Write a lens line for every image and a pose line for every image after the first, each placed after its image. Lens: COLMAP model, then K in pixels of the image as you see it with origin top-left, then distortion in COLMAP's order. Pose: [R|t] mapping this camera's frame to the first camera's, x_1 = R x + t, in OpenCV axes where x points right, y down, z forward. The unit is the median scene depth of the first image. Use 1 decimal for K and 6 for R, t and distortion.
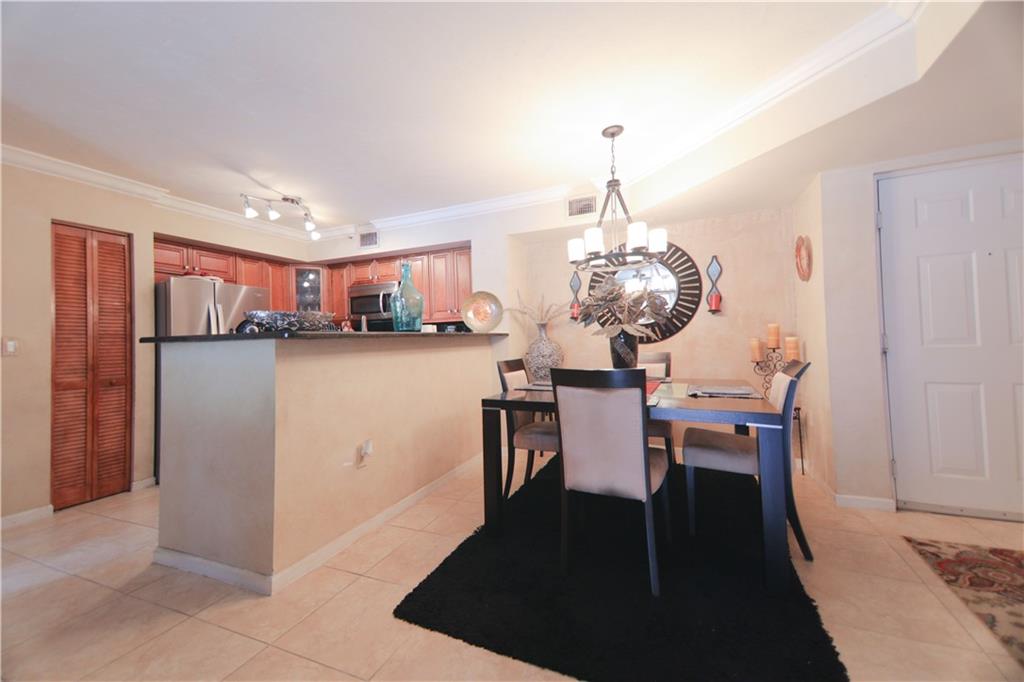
lens RADIAL K [[407.3, 0, 499.3], [0, 407.3, 331.3], [0, 0, 1]] dist [0.138038, -0.049721]
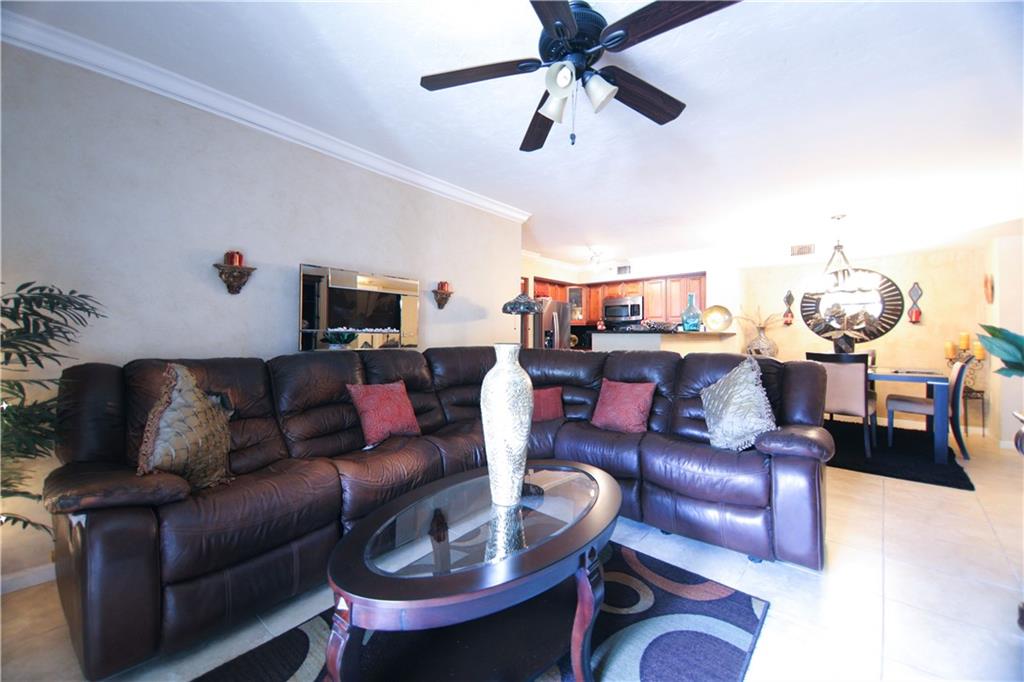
lens RADIAL K [[407.3, 0, 499.3], [0, 407.3, 331.3], [0, 0, 1]] dist [0.138038, -0.049721]
pose [[0.957981, 0.029932, -0.285267, -0.393277], [-0.025486, 0.999489, 0.019287, -0.009512], [0.285699, -0.011206, 0.958254, -0.803144]]
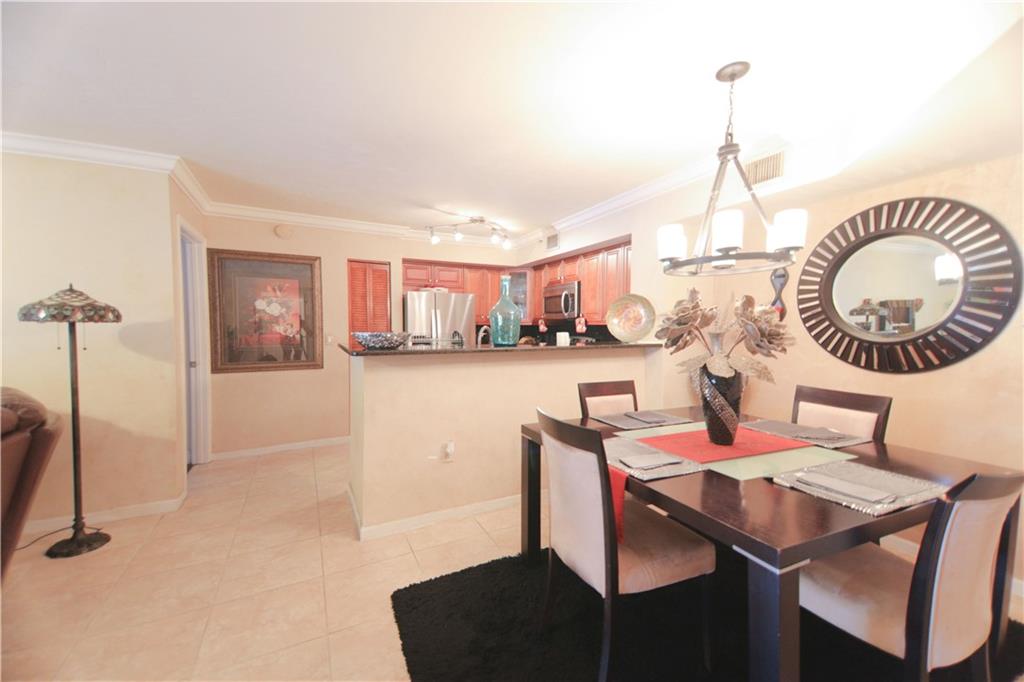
lens RADIAL K [[422.1, 0, 511.8], [0, 422.1, 342.7], [0, 0, 1]] dist [0.130038, -0.052814]
pose [[0.772886, 0.056130, -0.632057, 0.355028], [-0.009214, 0.996968, 0.077269, -0.065986], [0.634478, -0.053896, 0.771060, 0.142602]]
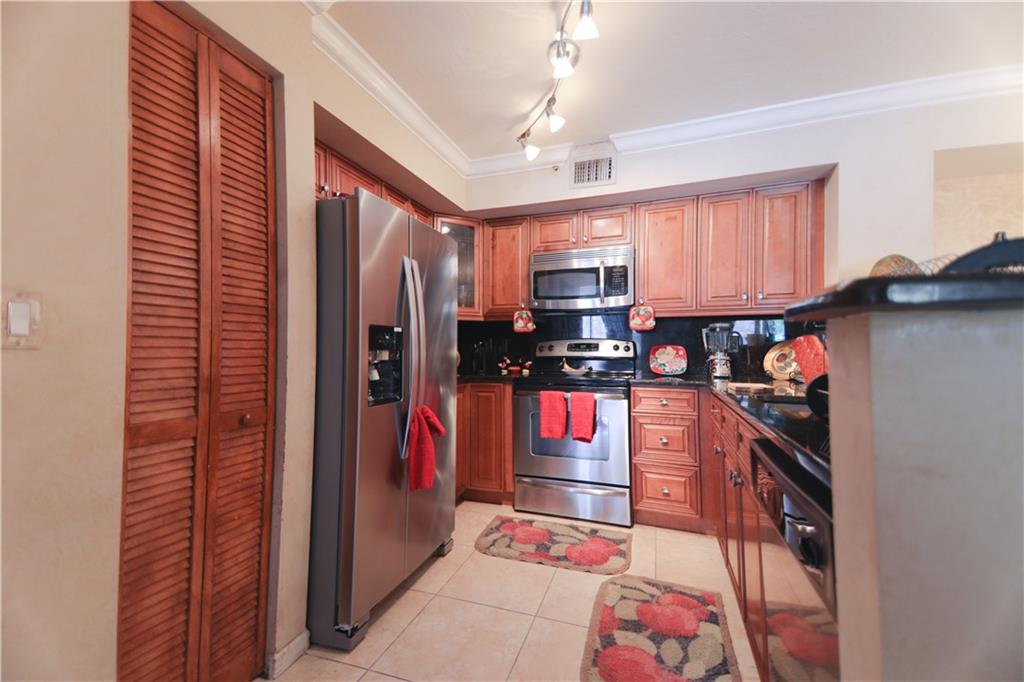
lens RADIAL K [[422.1, 0, 511.8], [0, 422.1, 342.7], [0, 0, 1]] dist [0.130038, -0.052814]
pose [[0.993615, 0.034100, 0.107552, -0.609245], [-0.034755, 0.999387, 0.004215, 0.029049], [-0.107342, -0.007926, 0.994191, 0.500311]]
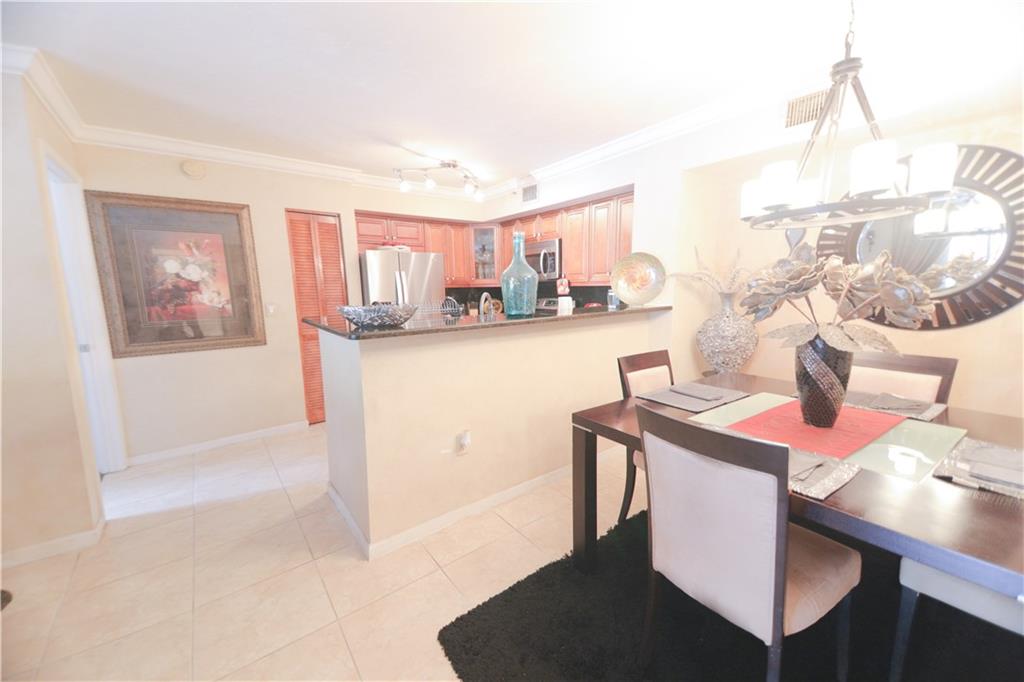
lens RADIAL K [[402.4, 0, 512.8], [0, 402.4, 343.0], [0, 0, 1]] dist [0.130436, -0.051668]
pose [[0.877417, 0.084130, -0.472295, 0.139583], [0.004145, 0.983136, 0.182827, -0.075025], [0.479711, -0.162373, 0.862272, 0.173926]]
